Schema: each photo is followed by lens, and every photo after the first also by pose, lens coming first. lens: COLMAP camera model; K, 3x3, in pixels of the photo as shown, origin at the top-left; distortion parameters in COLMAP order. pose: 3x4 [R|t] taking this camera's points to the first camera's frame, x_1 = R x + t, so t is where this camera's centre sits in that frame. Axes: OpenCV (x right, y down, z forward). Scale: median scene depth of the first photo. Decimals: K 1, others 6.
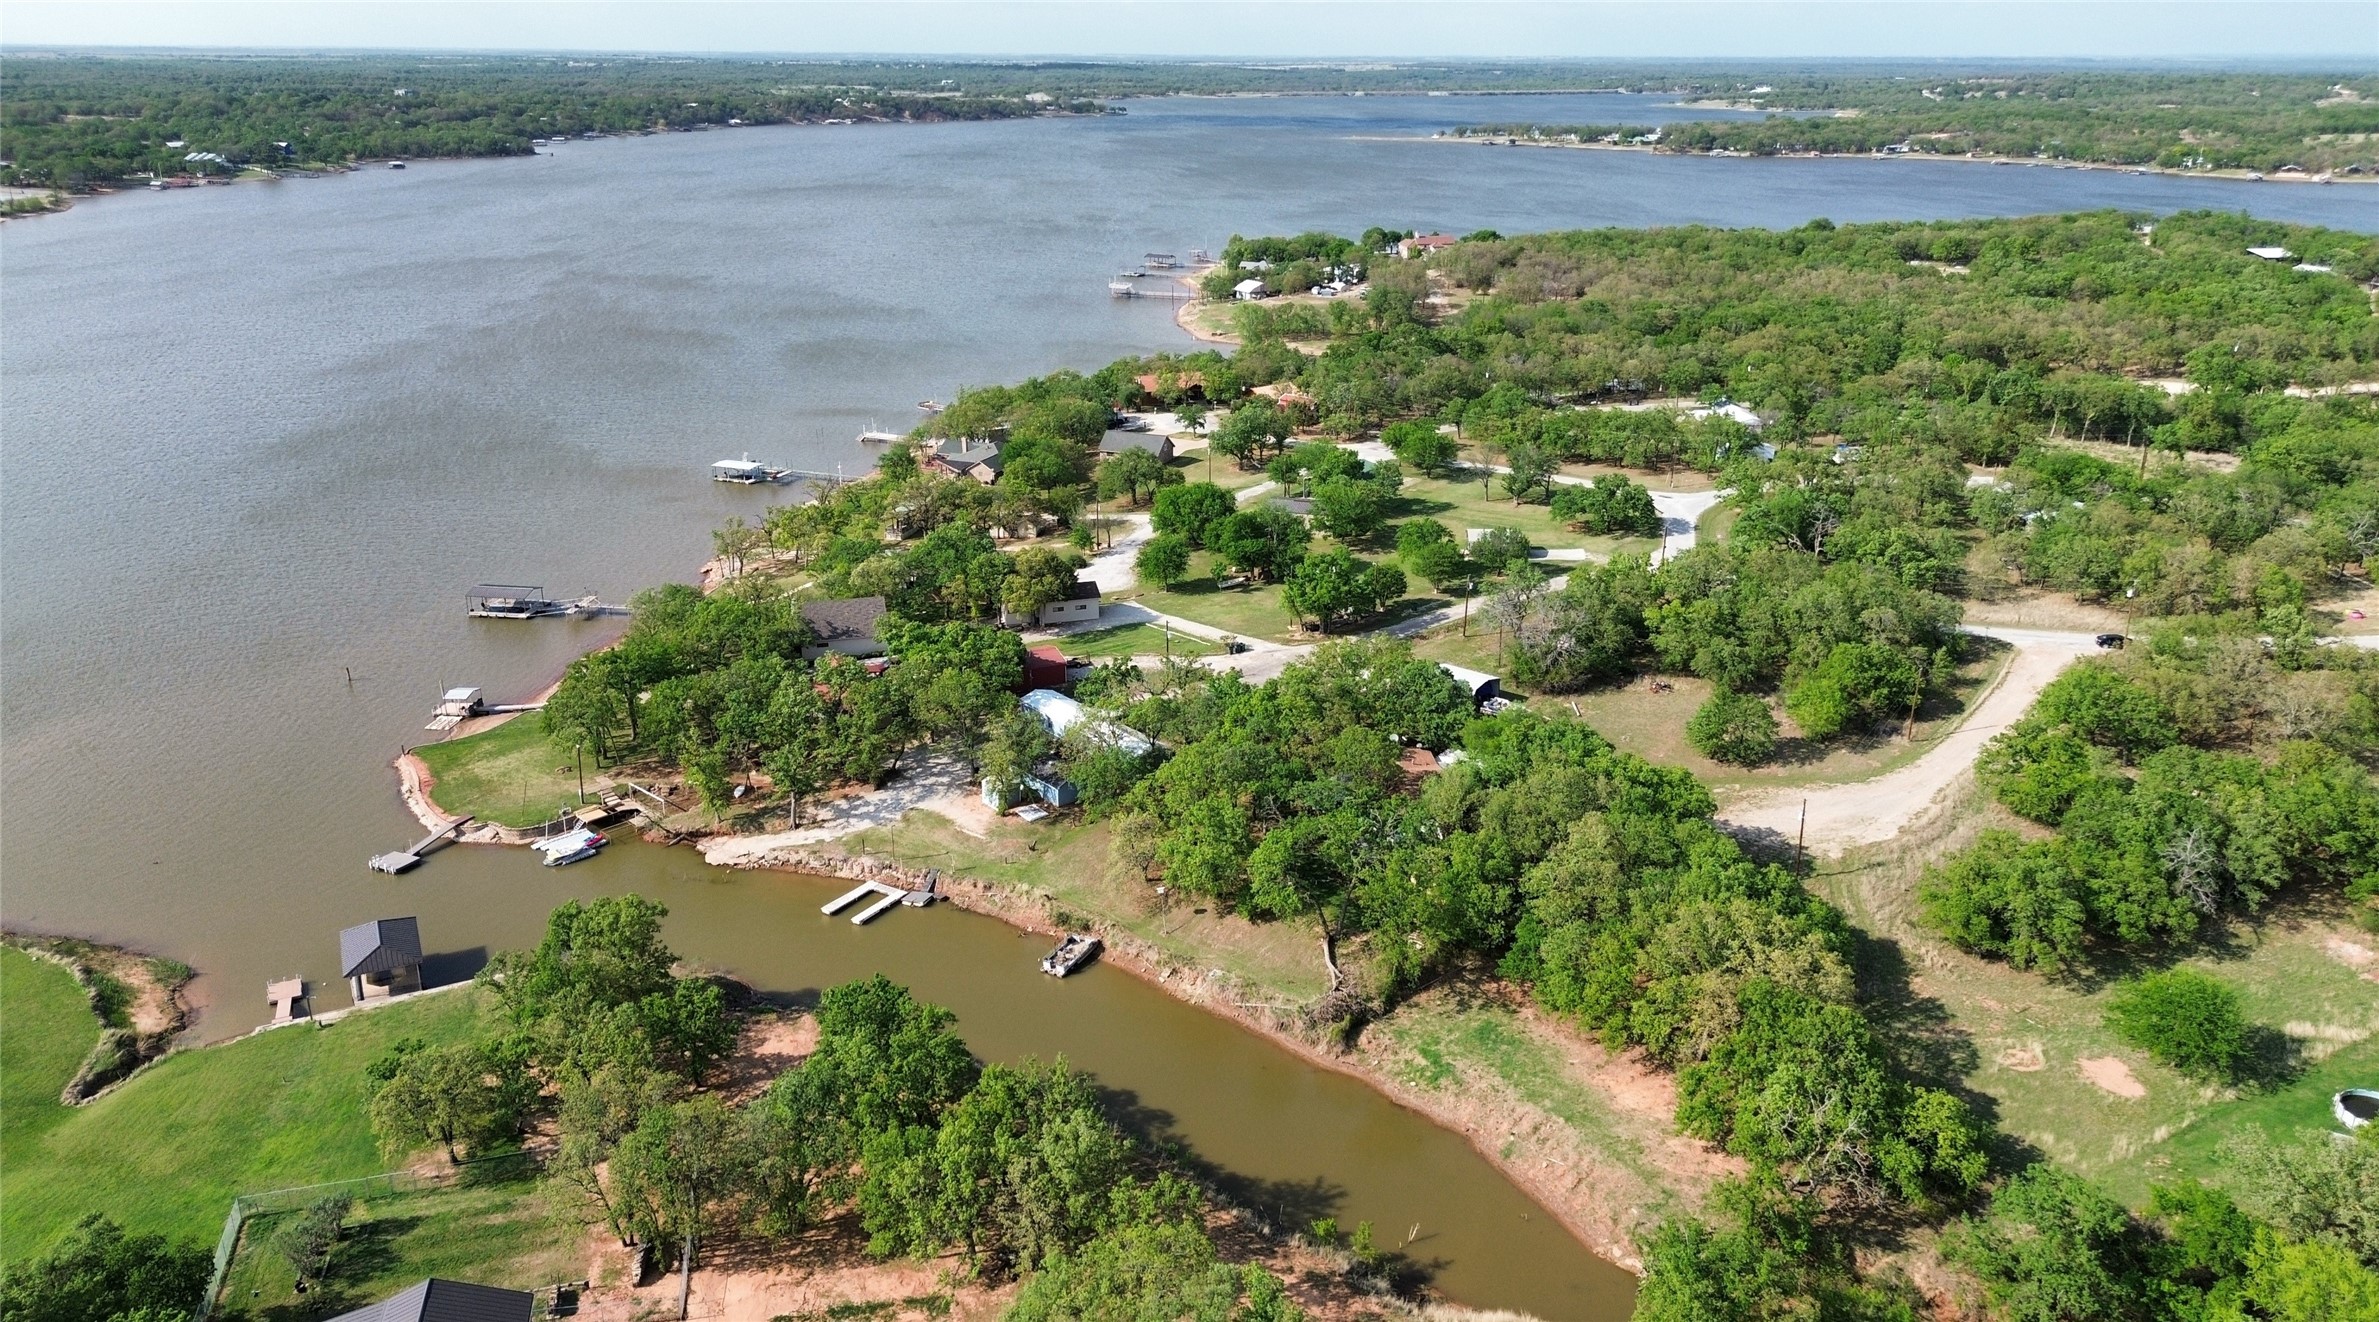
lens RADIAL K [[1685.8, 0, 1190.5], [0, 1685.8, 661.8], [0, 0, 1]] dist [0.075576, -0.084187]
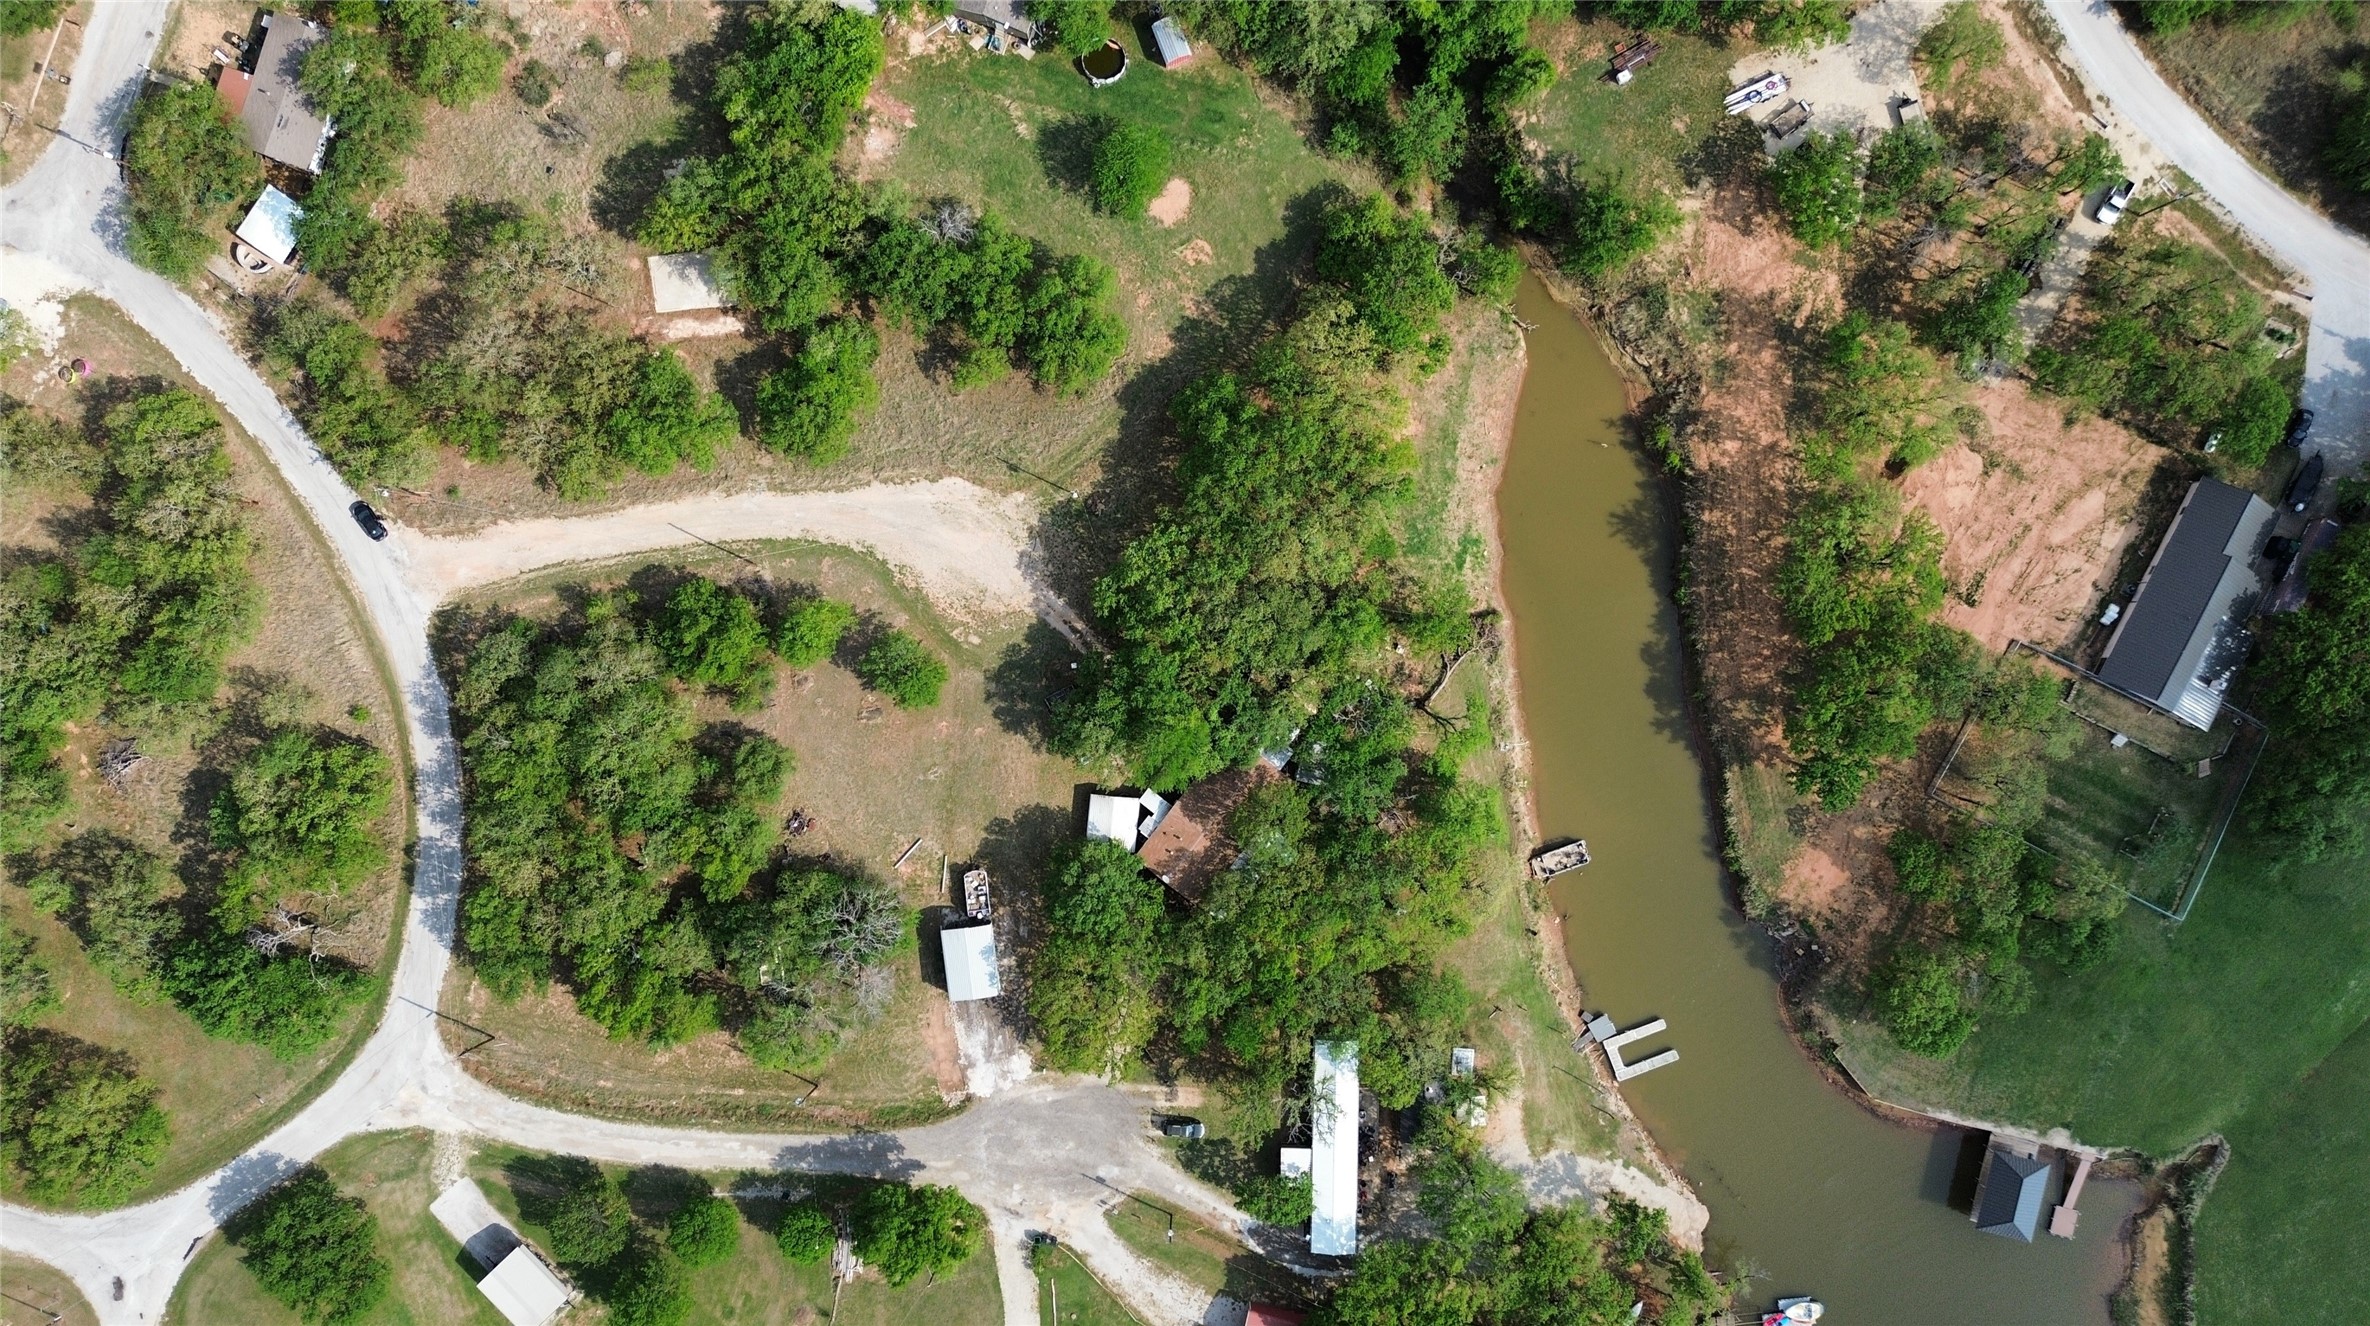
lens RADIAL K [[1675.9, 0, 1188.5], [0, 1675.9, 671.1], [0, 0, 1]] dist [0.077793, -0.091664]
pose [[-0.759206, -0.650839, -0.003799, 0.199830], [0.224522, -0.267375, 0.937070, -0.874590], [-0.610897, 0.710577, 0.349121, 0.565031]]
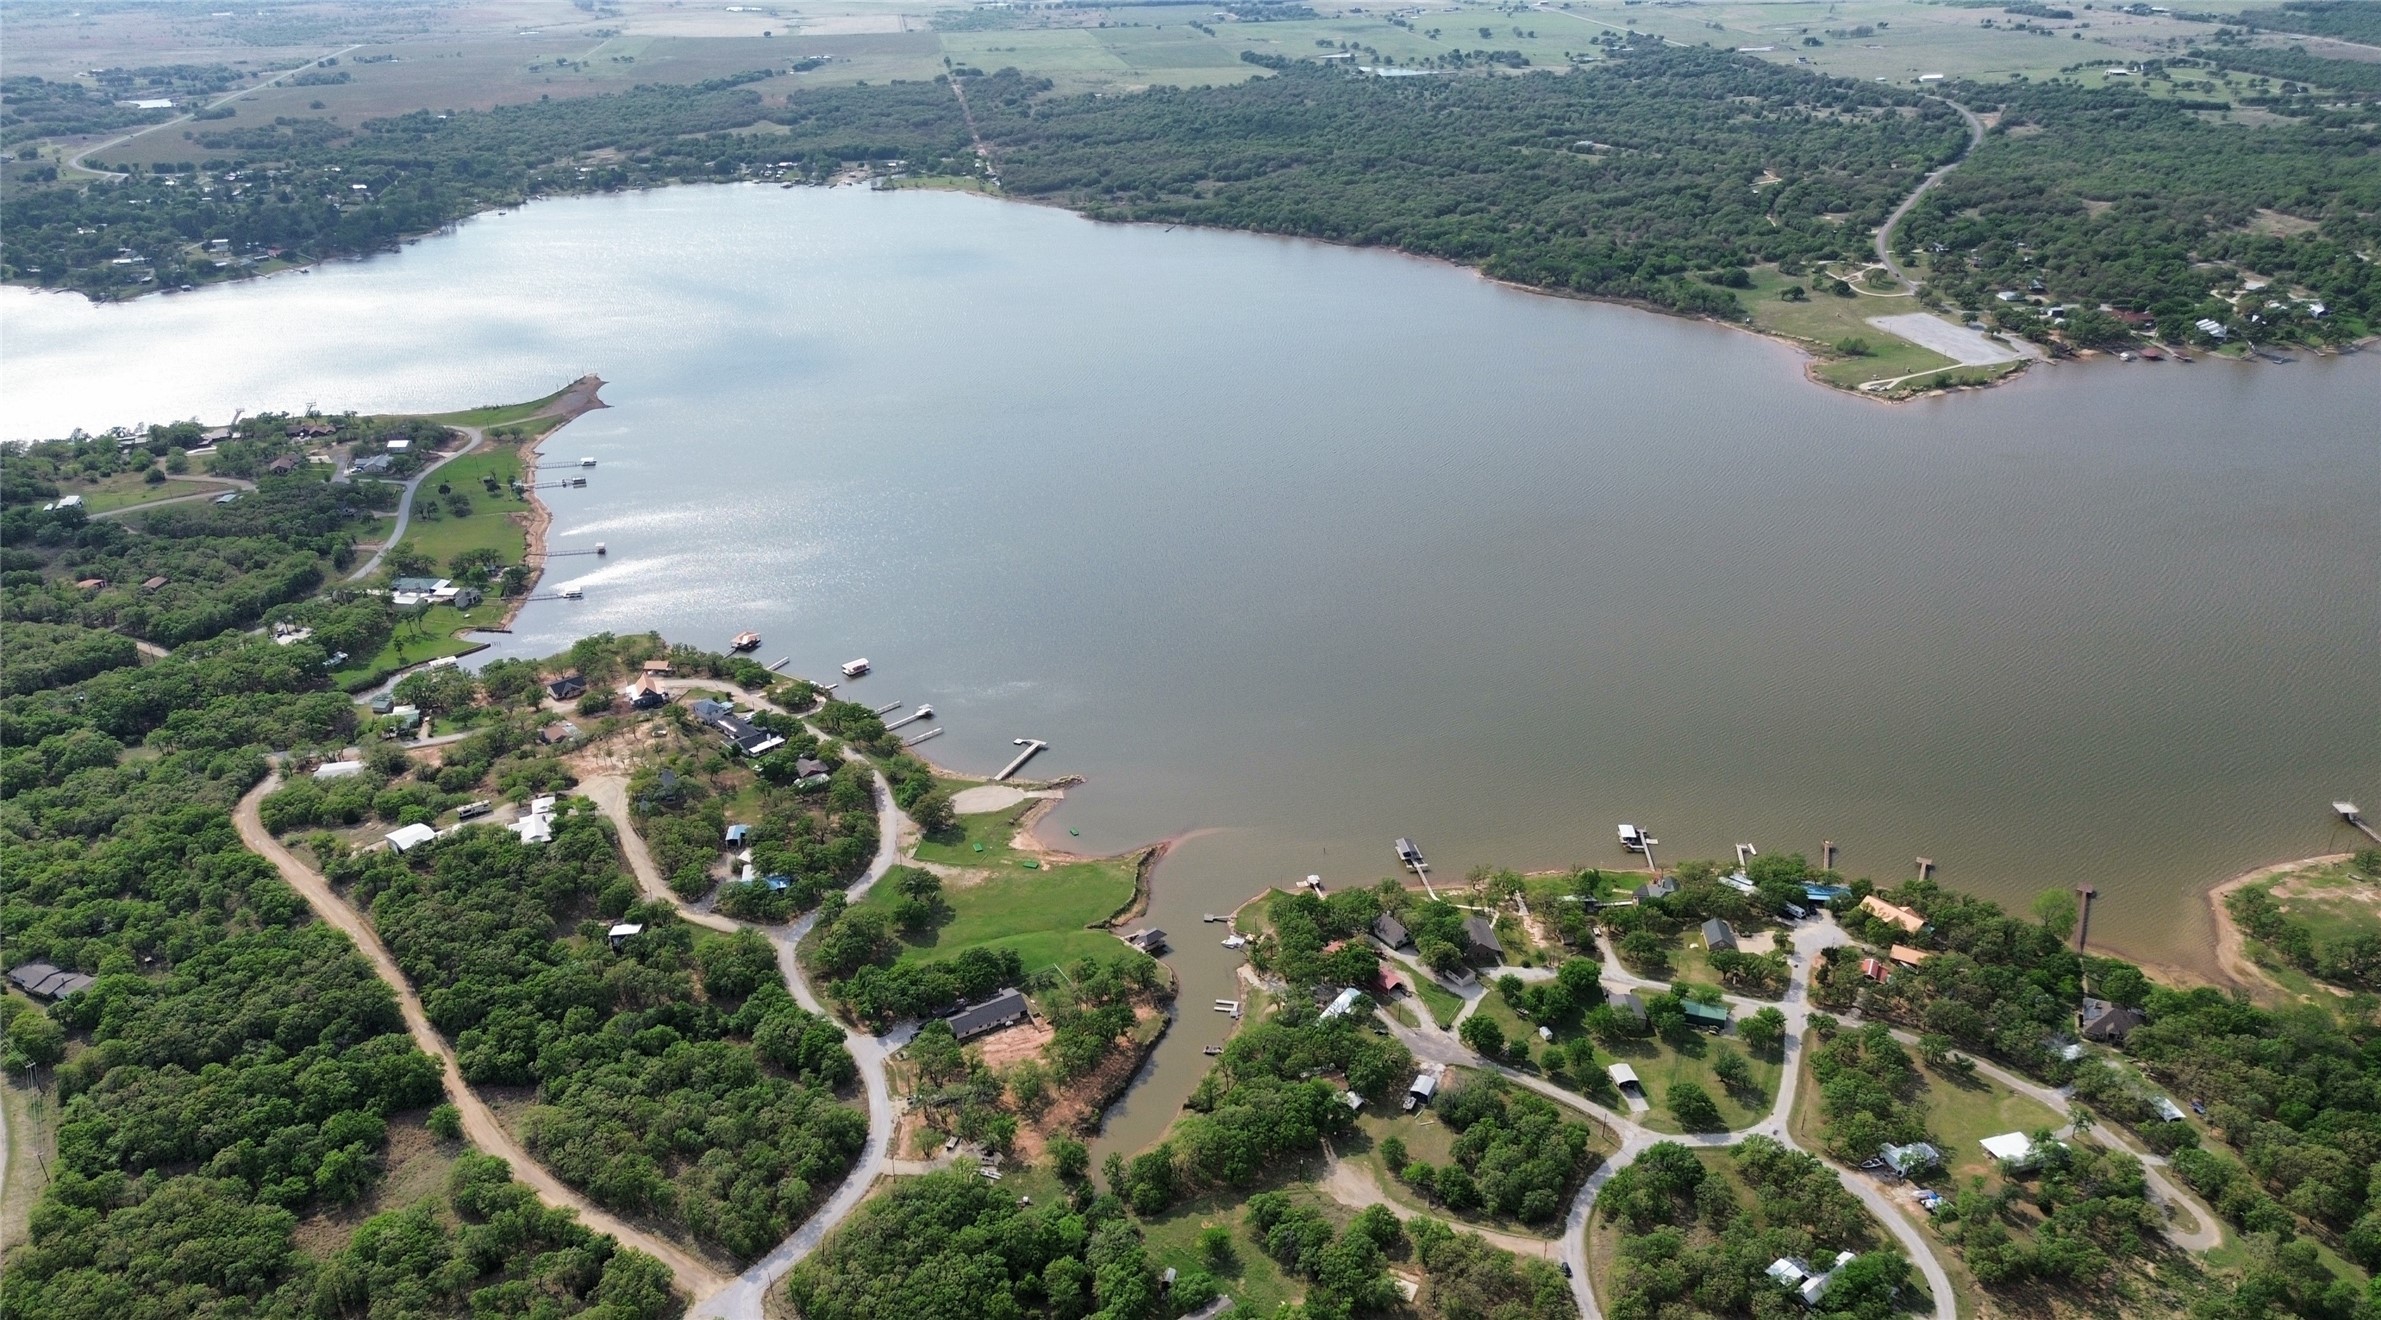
lens RADIAL K [[1687.2, 0, 1191.5], [0, 1687.2, 660.8], [0, 0, 1]] dist [0.075576, -0.084187]
pose [[0.275928, 0.402286, -0.872943, 2.232072], [-0.313112, 0.896282, 0.314071, -1.371479], [0.908749, 0.186668, 0.373269, -0.385534]]
